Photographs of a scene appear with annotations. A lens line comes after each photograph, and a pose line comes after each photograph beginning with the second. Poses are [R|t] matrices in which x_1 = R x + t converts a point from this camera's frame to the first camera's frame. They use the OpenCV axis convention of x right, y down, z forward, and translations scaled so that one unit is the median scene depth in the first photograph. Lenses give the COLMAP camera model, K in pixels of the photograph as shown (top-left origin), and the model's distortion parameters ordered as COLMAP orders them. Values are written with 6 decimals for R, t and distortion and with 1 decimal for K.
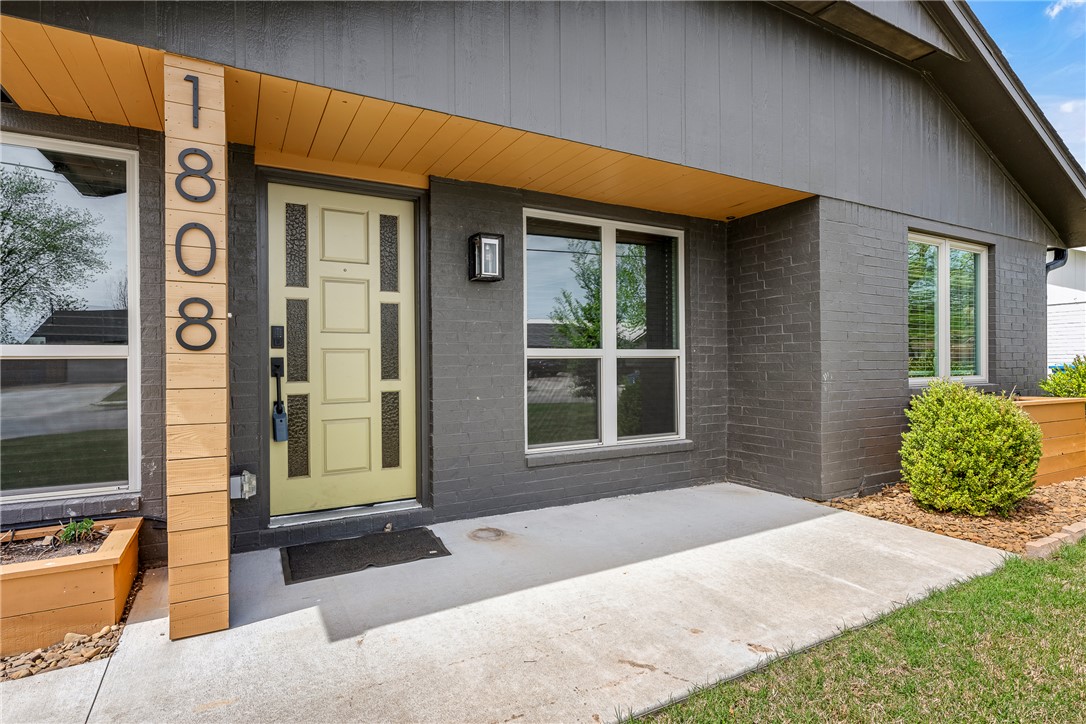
lens RADIAL K [[567.7, 0, 539.8], [0, 567.7, 365.6], [0, 0, 1]] dist [-0.000965, -0.000119]
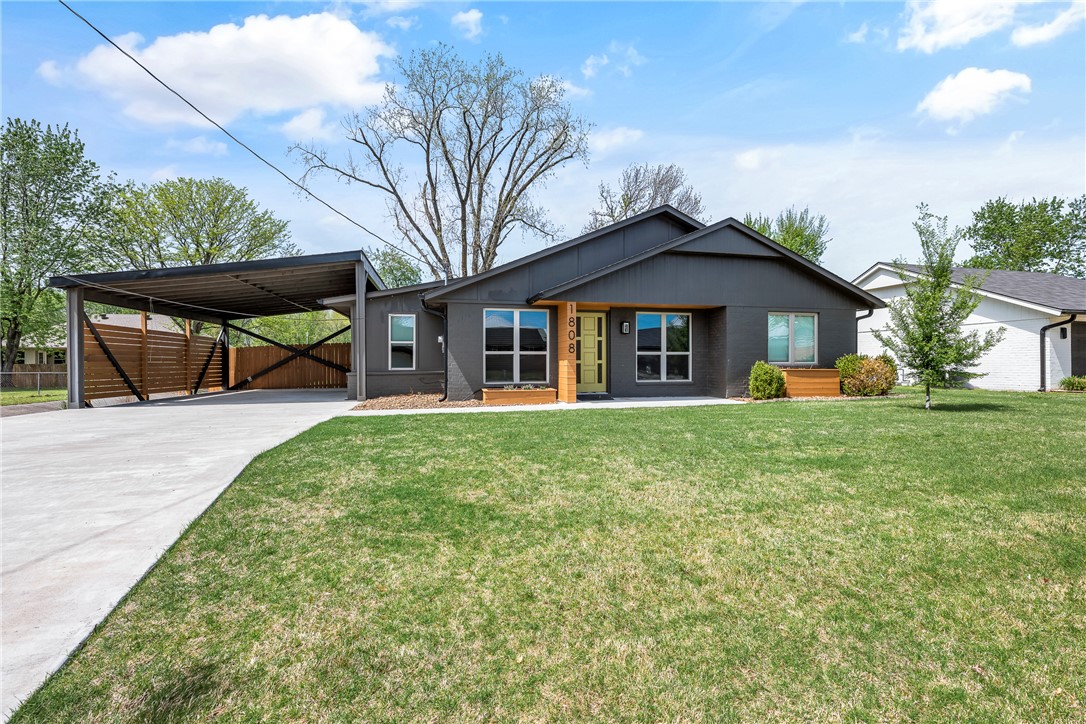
lens RADIAL K [[457.9, 0, 552.3], [0, 457.9, 363.2], [0, 0, 1]] dist [-0.000602, -0.000089]
pose [[0.959889, 0.005494, -0.280327, 0.293456], [-0.004936, 0.999984, 0.002698, 0.038382], [0.280338, -0.001206, 0.959901, -2.047601]]
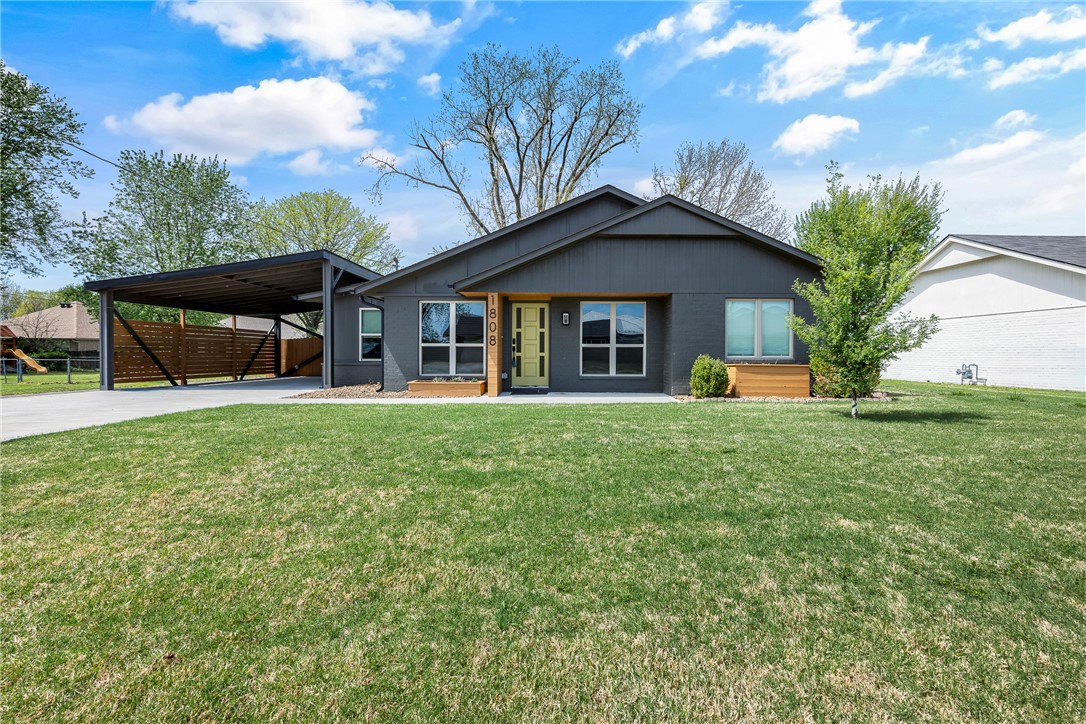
lens RADIAL K [[457.9, 0, 546.7], [0, 457.9, 352.3], [0, 0, 1]] dist [-0.000602, -0.000089]
pose [[0.873310, 0.009851, -0.487065, 1.199275], [-0.010995, 0.999939, 0.000509, 0.021036], [0.487040, 0.004911, 0.873366, -1.561301]]
